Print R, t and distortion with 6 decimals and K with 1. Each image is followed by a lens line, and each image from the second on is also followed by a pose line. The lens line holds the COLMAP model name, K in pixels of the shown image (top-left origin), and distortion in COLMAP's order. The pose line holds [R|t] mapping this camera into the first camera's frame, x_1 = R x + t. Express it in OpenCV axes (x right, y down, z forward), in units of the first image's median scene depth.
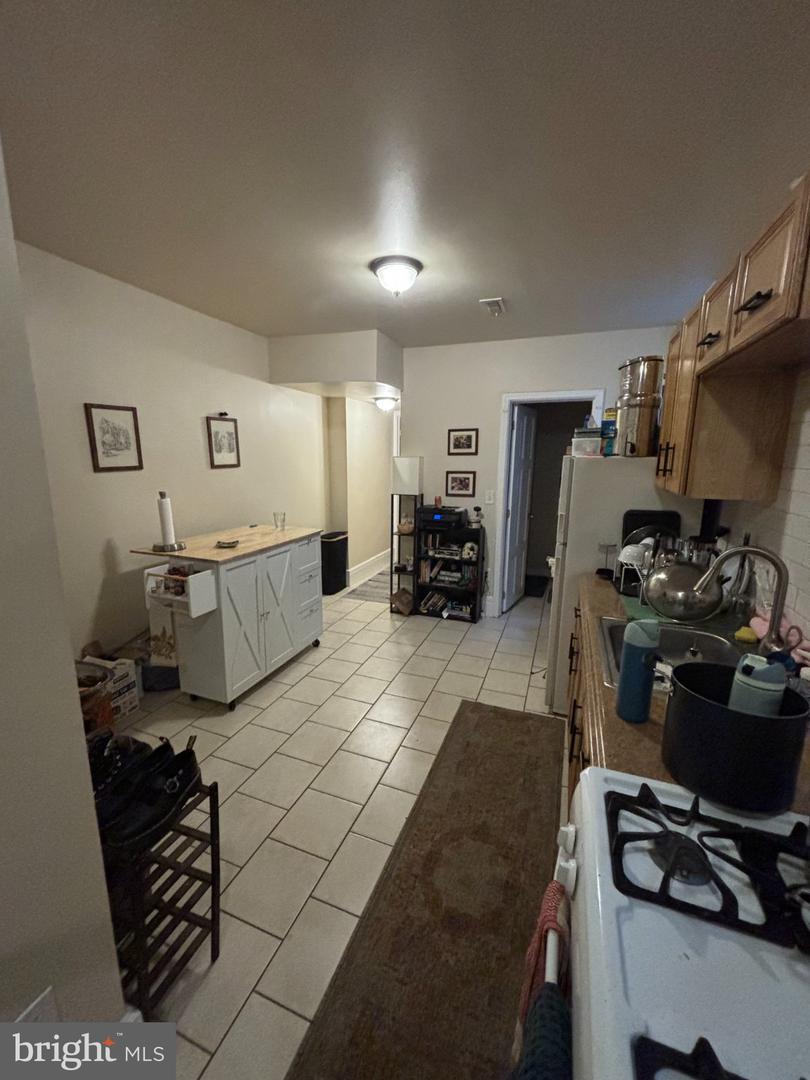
lens RADIAL K [[434.6, 0, 400.6], [0, 434.6, 539.5], [0, 0, 1]] dist [0.002027, -0.000851]
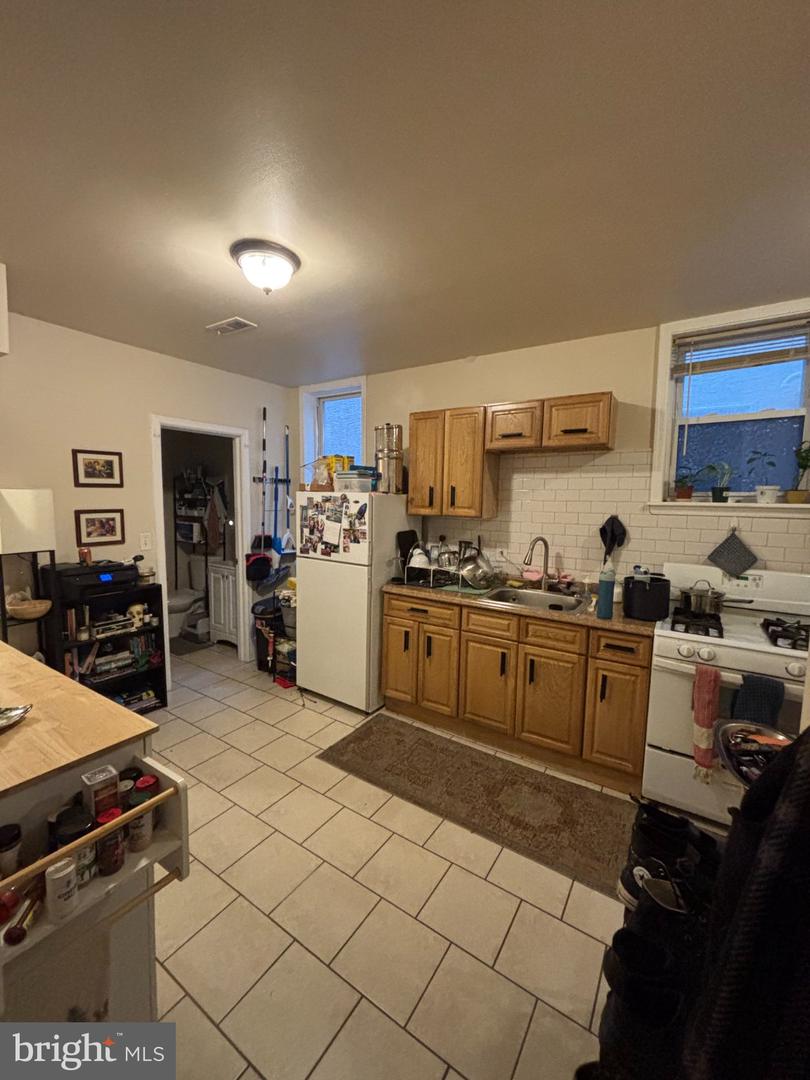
lens RADIAL K [[434.6, 0, 411.0], [0, 434.6, 537.6], [0, 0, 1]] dist [0.002027, -0.000851]
pose [[0.204409, -0.097644, 0.974003, -0.539272], [0.168034, 0.983743, 0.063356, -0.087922], [-0.964356, 0.150715, 0.217493, 0.443417]]
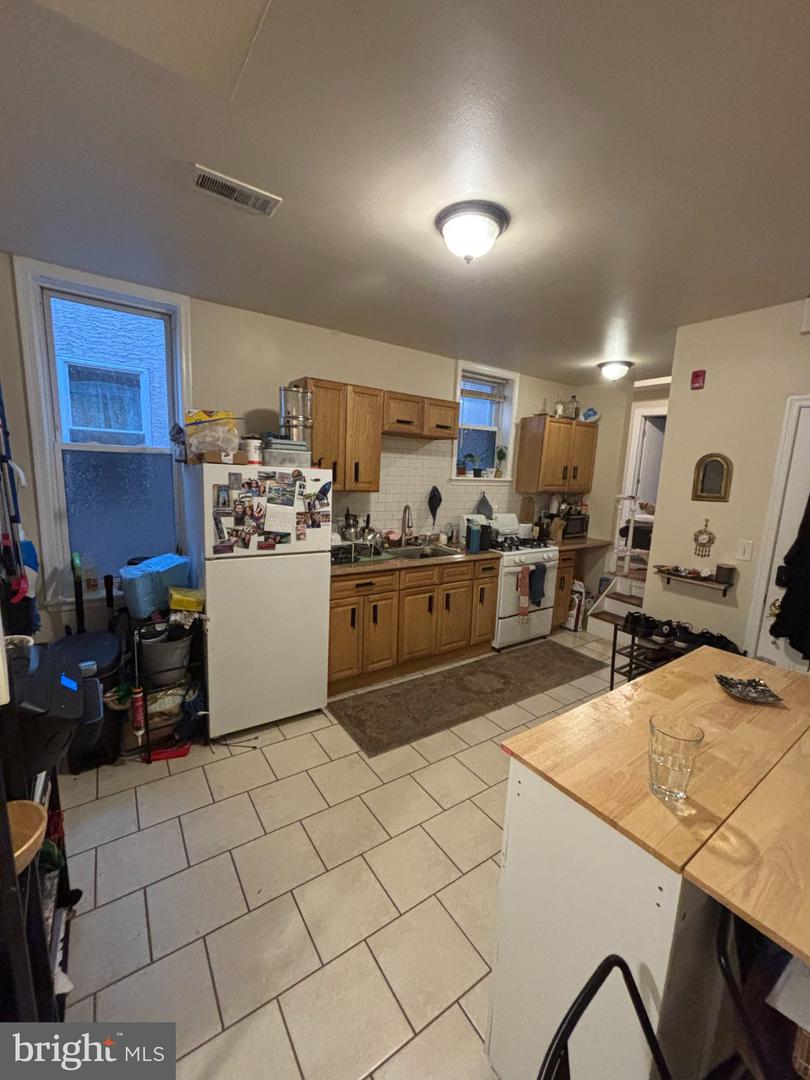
lens RADIAL K [[434.6, 0, 395.0], [0, 434.6, 539.6], [0, 0, 1]] dist [0.002027, -0.000851]
pose [[-0.820208, -0.136563, 0.555526, -0.254664], [0.055225, 0.947652, 0.314494, -0.247537], [-0.569393, 0.288629, -0.769730, 1.235385]]
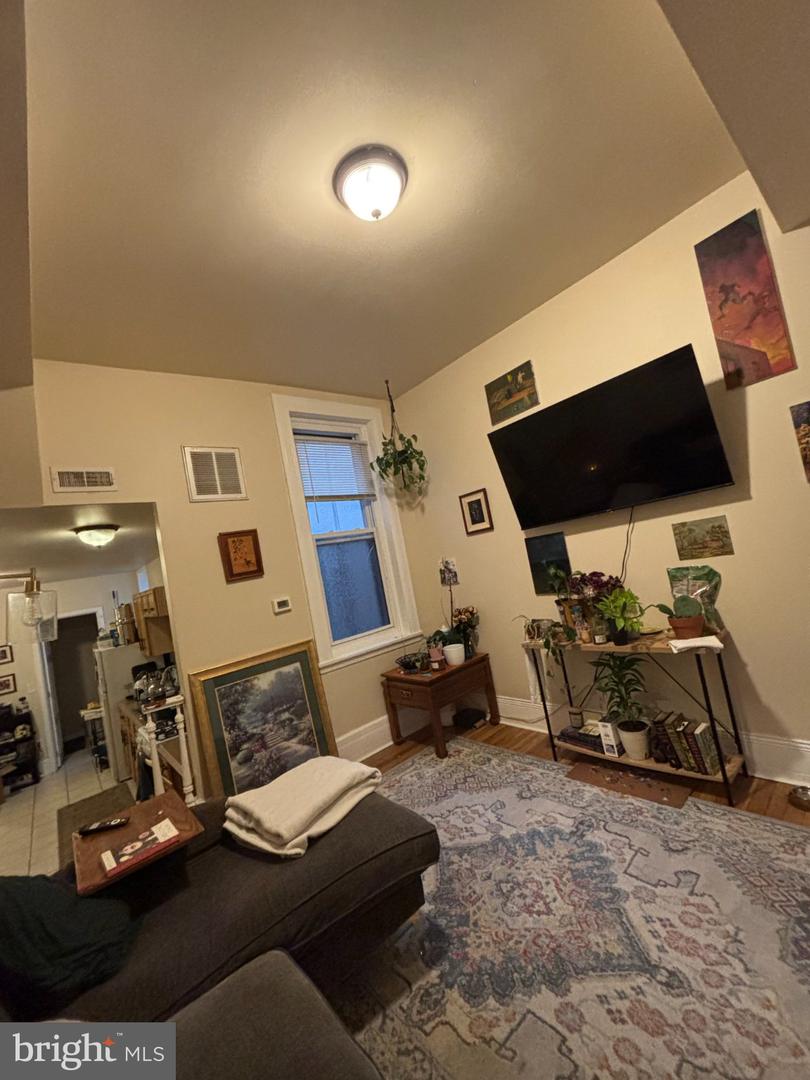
lens RADIAL K [[434.6, 0, 398.6], [0, 434.6, 546.6], [0, 0, 1]] dist [0.002027, -0.000851]
pose [[0.488218, -0.048940, 0.871349, -0.503373], [0.337634, 0.931273, -0.136871, 0.085833], [-0.804765, 0.361020, 0.471188, -0.952534]]
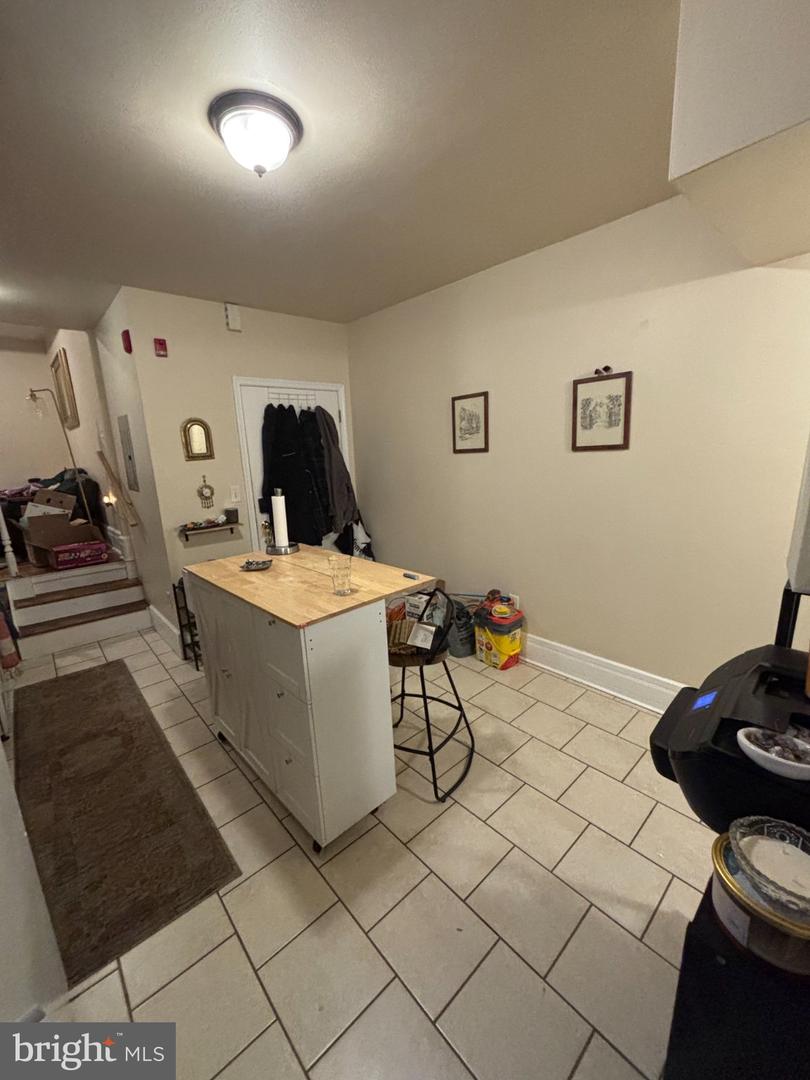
lens RADIAL K [[434.6, 0, 412.1], [0, 434.6, 542.3], [0, 0, 1]] dist [0.002027, -0.000851]
pose [[-0.443952, 0.213567, -0.870227, 0.367629], [-0.129850, 0.945596, 0.298308, -0.201713], [0.886592, 0.245433, -0.392067, 1.082986]]
